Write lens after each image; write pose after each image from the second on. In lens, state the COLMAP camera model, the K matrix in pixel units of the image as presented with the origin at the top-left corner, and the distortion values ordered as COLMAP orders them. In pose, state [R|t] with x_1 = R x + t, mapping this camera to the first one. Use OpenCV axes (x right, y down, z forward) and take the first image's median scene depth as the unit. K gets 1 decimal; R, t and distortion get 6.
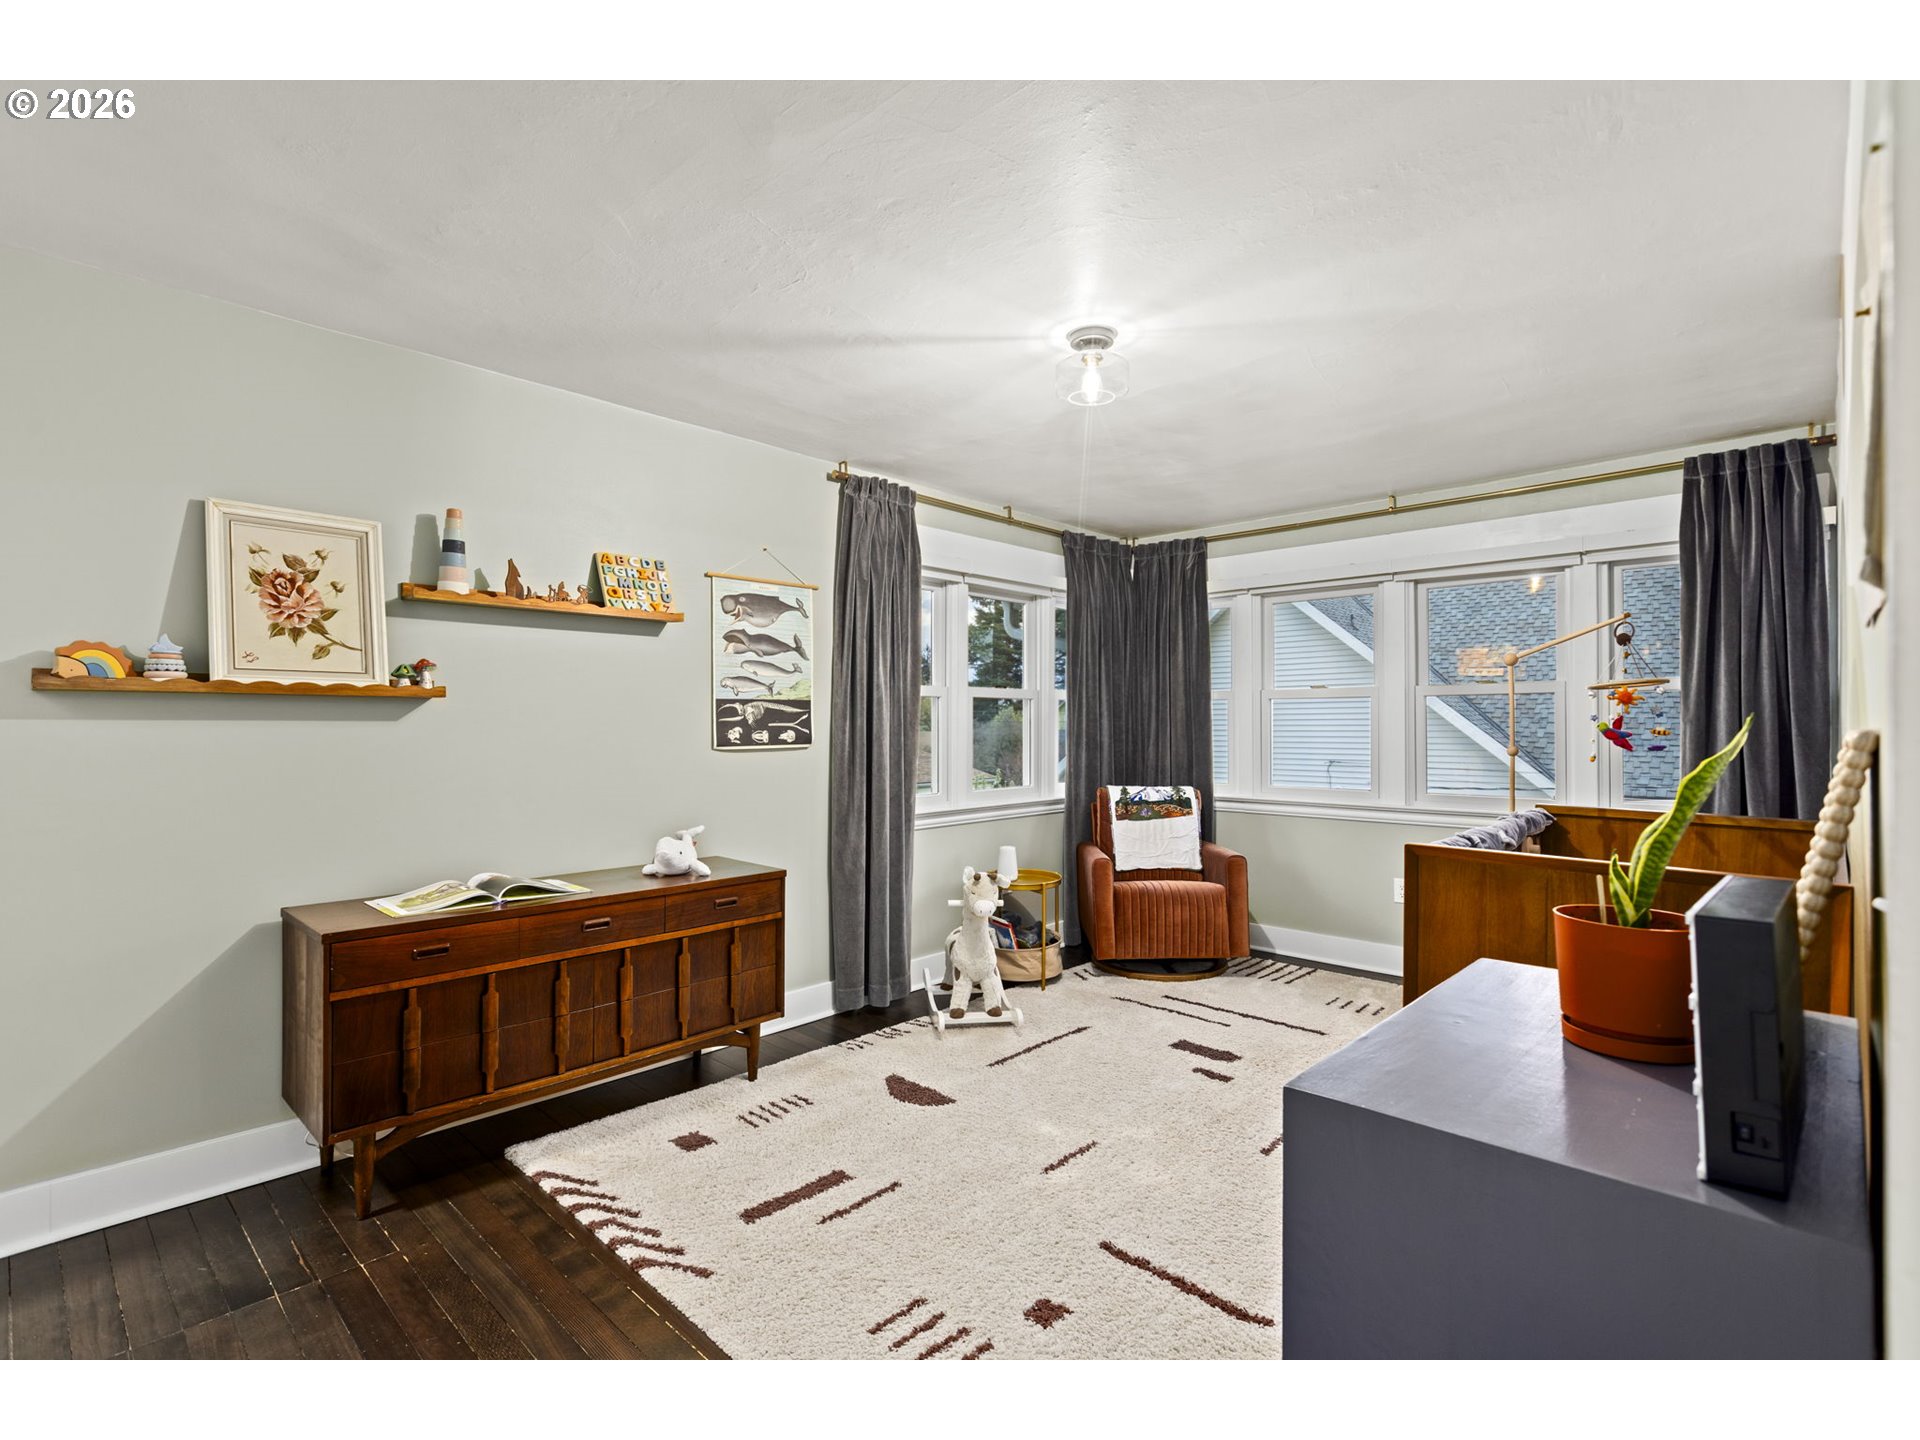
lens RADIAL K [[916.3, 0, 961.0], [0, 916.3, 725.4], [0, 0, 1]] dist [-0.000850, -0.000068]
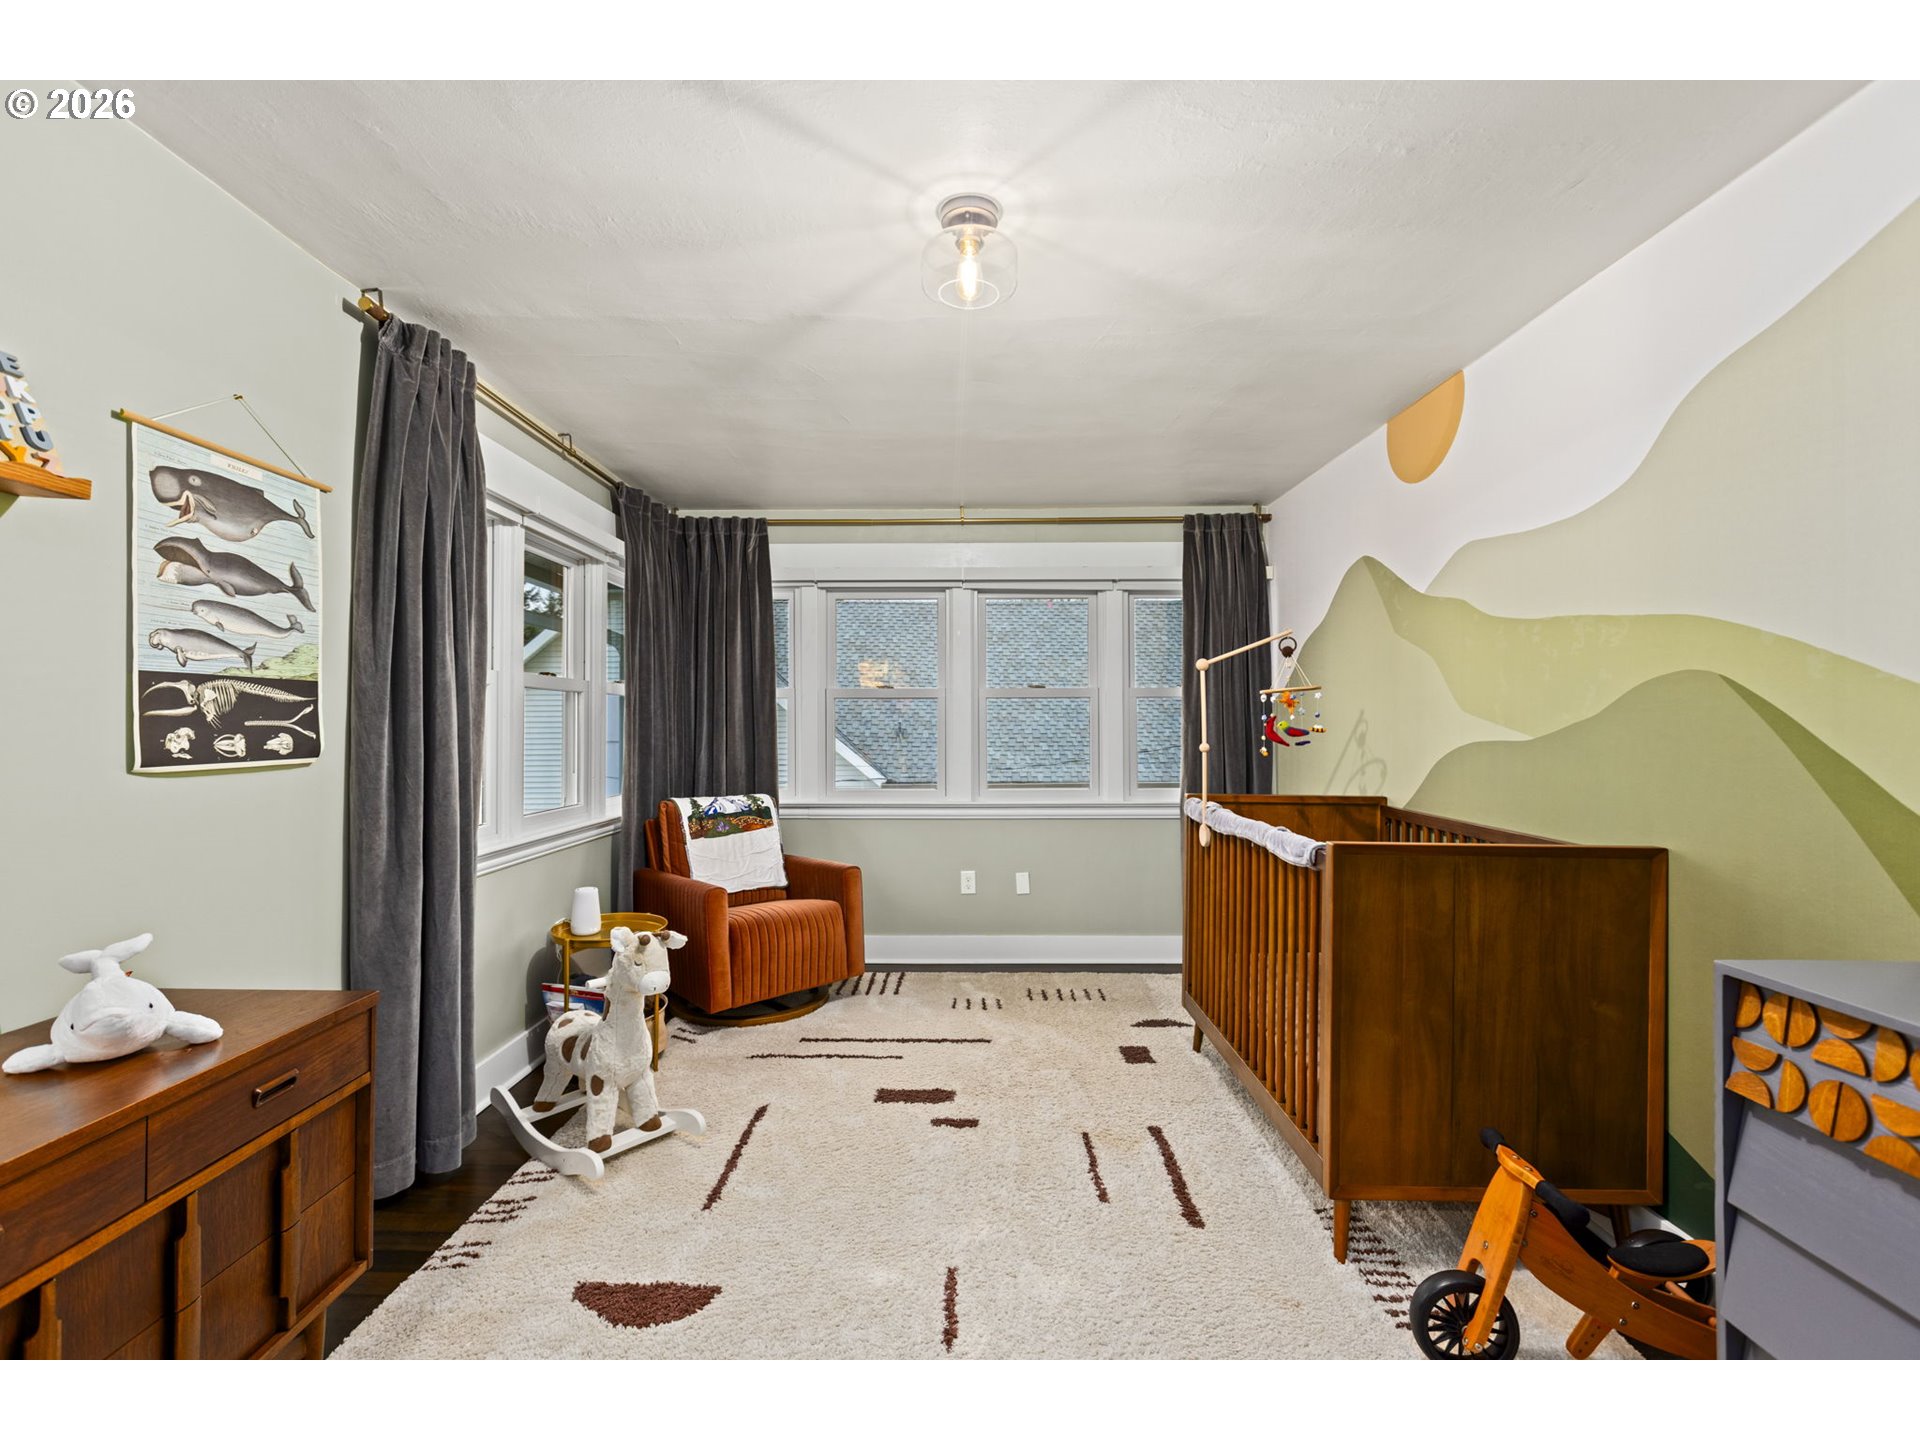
lens RADIAL K [[858.4, 0, 938.7], [0, 858.4, 721.6], [0, 0, 1]] dist [0.004628, 0.000284]
pose [[0.729262, 0.003536, 0.684226, -0.256811], [0.001257, 0.999978, -0.006507, 0.002047], [-0.684234, 0.005605, 0.729241, 0.347235]]
